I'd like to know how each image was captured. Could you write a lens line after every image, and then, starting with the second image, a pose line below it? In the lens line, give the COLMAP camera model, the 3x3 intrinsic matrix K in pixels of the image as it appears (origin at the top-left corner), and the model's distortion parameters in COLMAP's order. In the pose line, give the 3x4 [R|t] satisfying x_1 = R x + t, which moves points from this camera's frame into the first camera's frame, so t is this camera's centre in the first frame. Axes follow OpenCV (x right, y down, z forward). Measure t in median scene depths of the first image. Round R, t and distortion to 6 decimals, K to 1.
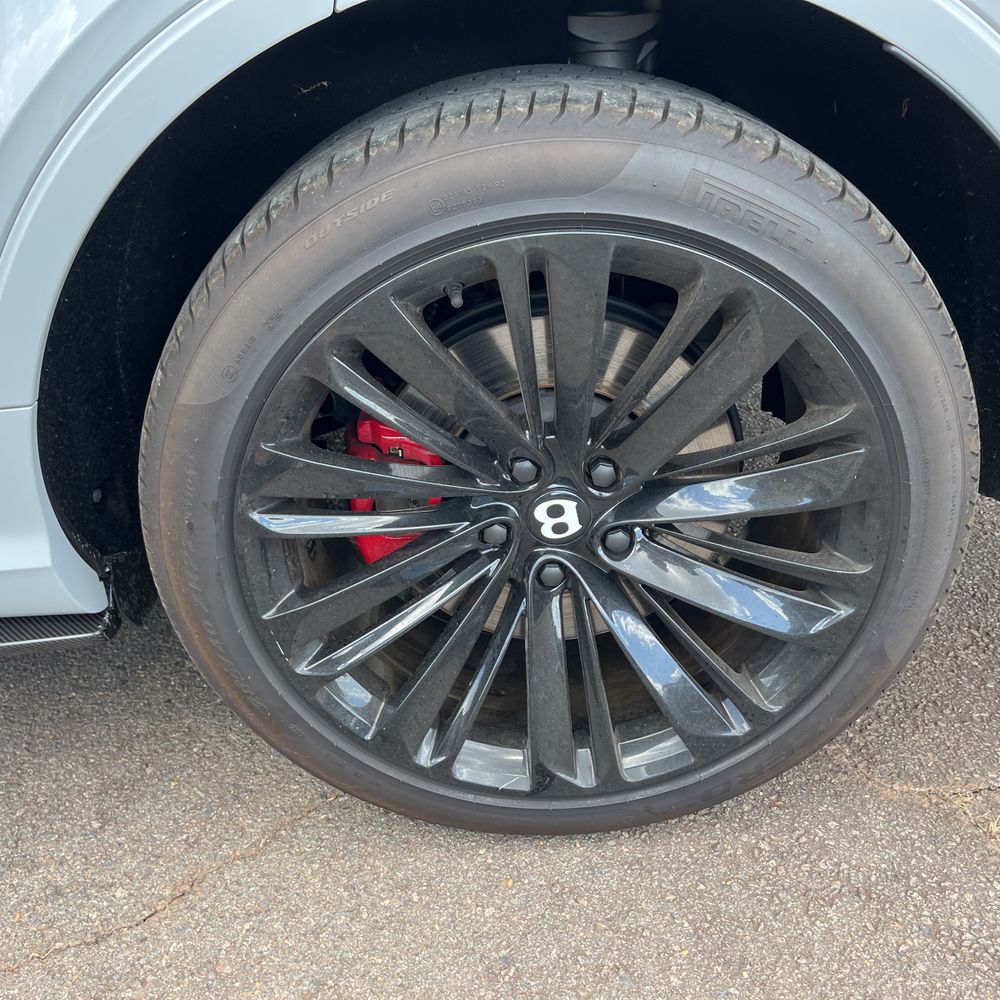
lens RADIAL K [[1018.3, 0, 502.1], [0, 1018.3, 493.5], [0, 0, 1]] dist [0.016632, 0.000000]
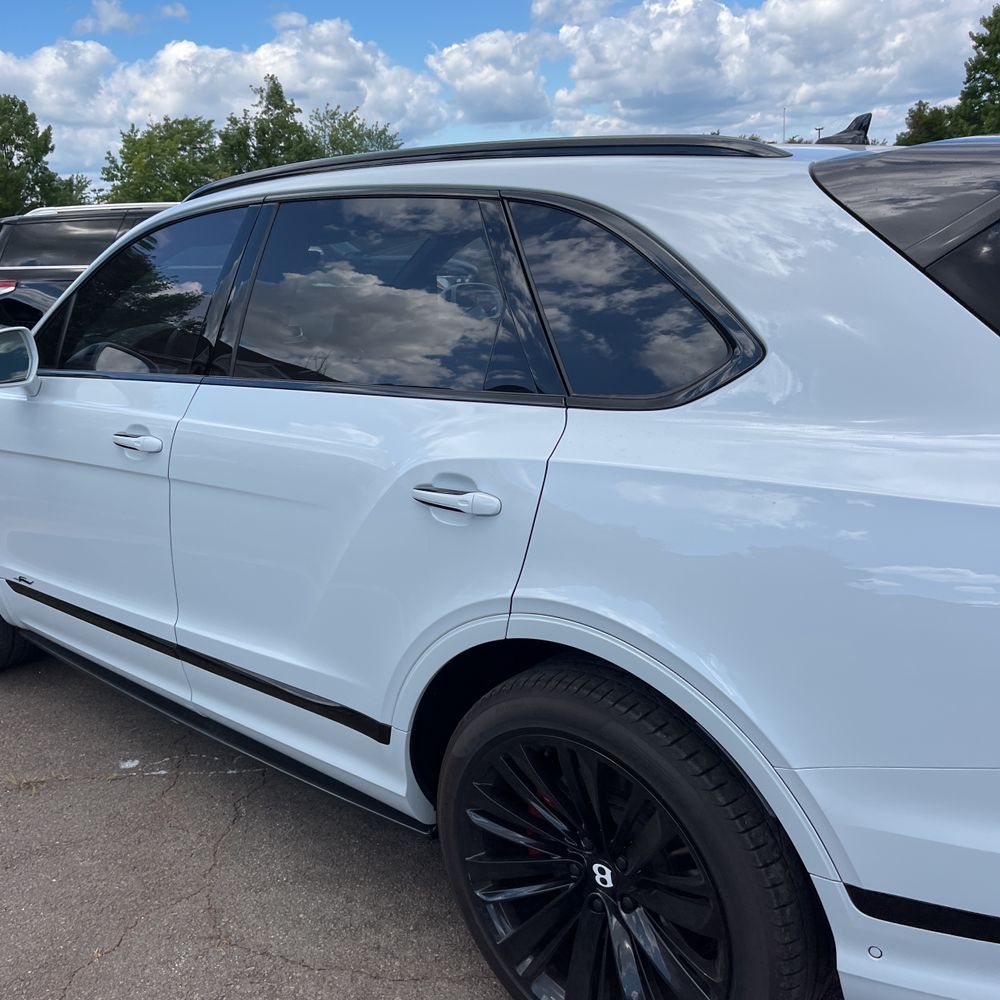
lens RADIAL K [[1018.3, 0, 490.3], [0, 1018.3, 468.7], [0, 0, 1]] dist [0.016632, 0.000000]
pose [[0.720080, 0.171151, -0.672453, 1.041292], [-0.319721, 0.941938, -0.102626, -0.421419], [0.615844, 0.288896, 0.732991, -0.721436]]
